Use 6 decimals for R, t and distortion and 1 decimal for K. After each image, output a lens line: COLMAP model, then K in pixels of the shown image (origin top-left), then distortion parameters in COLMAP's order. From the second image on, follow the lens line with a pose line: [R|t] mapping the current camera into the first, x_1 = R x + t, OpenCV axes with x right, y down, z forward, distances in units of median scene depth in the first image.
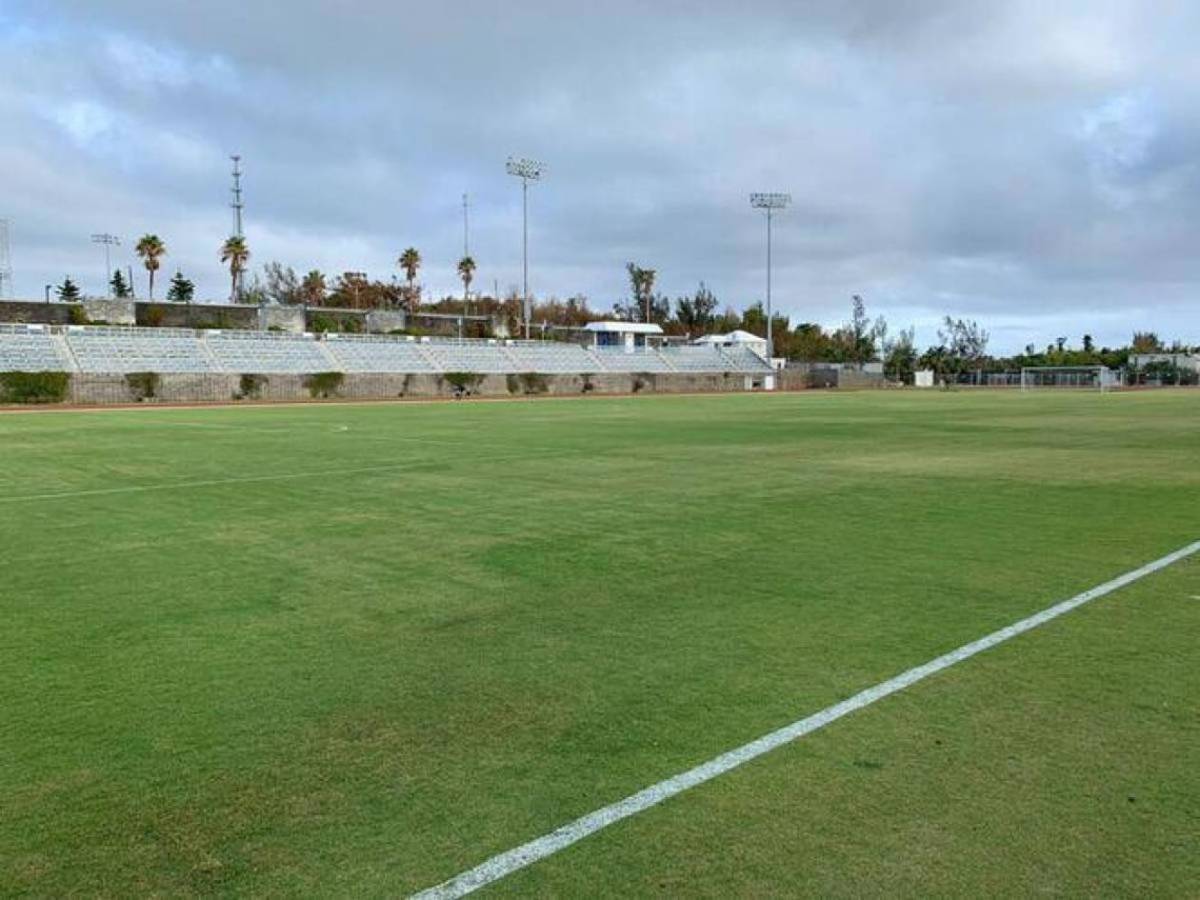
lens RADIAL K [[905.1, 0, 600.0], [0, 905.1, 450.0], [0, 0, 1]] dist [0.111083, -0.274832]
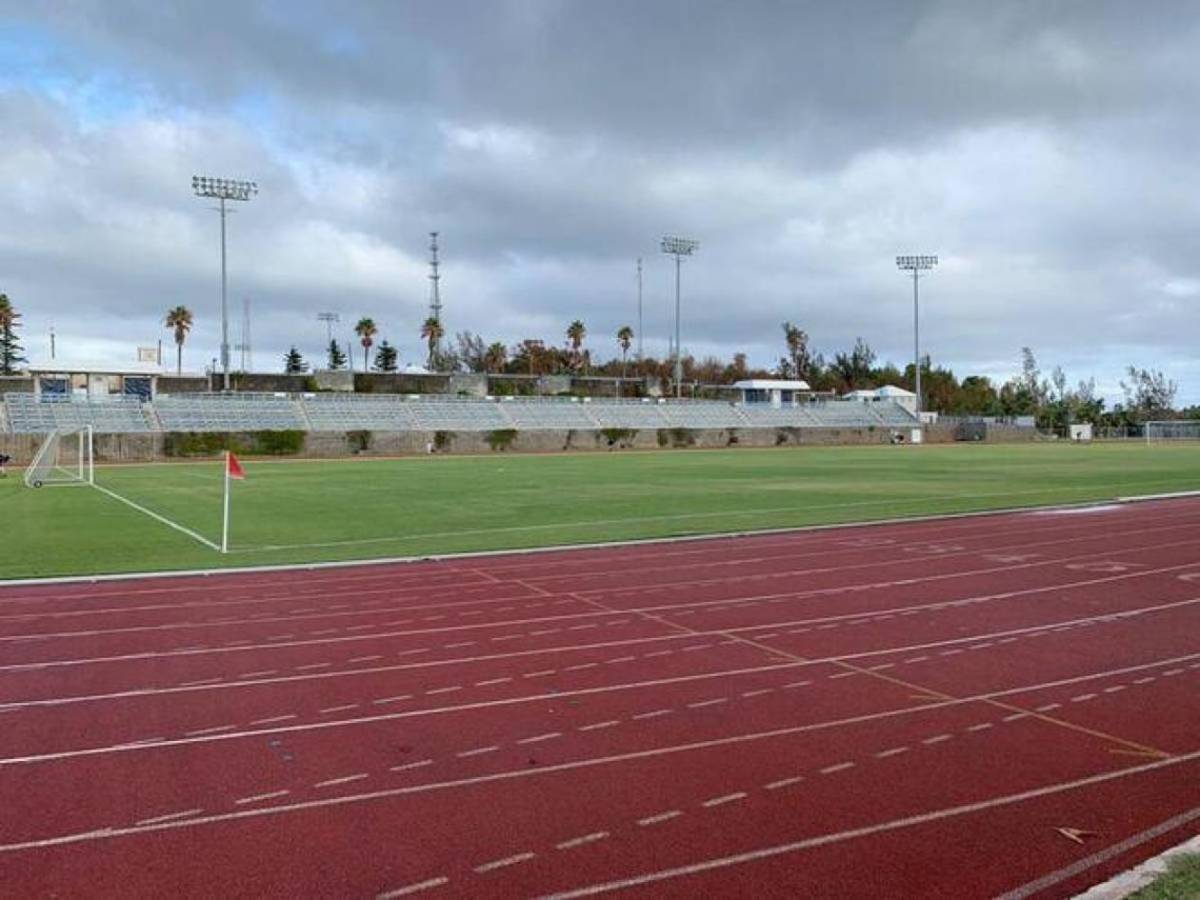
lens RADIAL K [[905.1, 0, 600.0], [0, 905.1, 450.0], [0, 0, 1]] dist [0.111083, -0.274832]
pose [[0.981158, -0.001322, -0.193203, 0.038487], [-0.010107, 0.998256, -0.058156, 0.006738], [0.192943, 0.059013, 0.979434, -0.095935]]
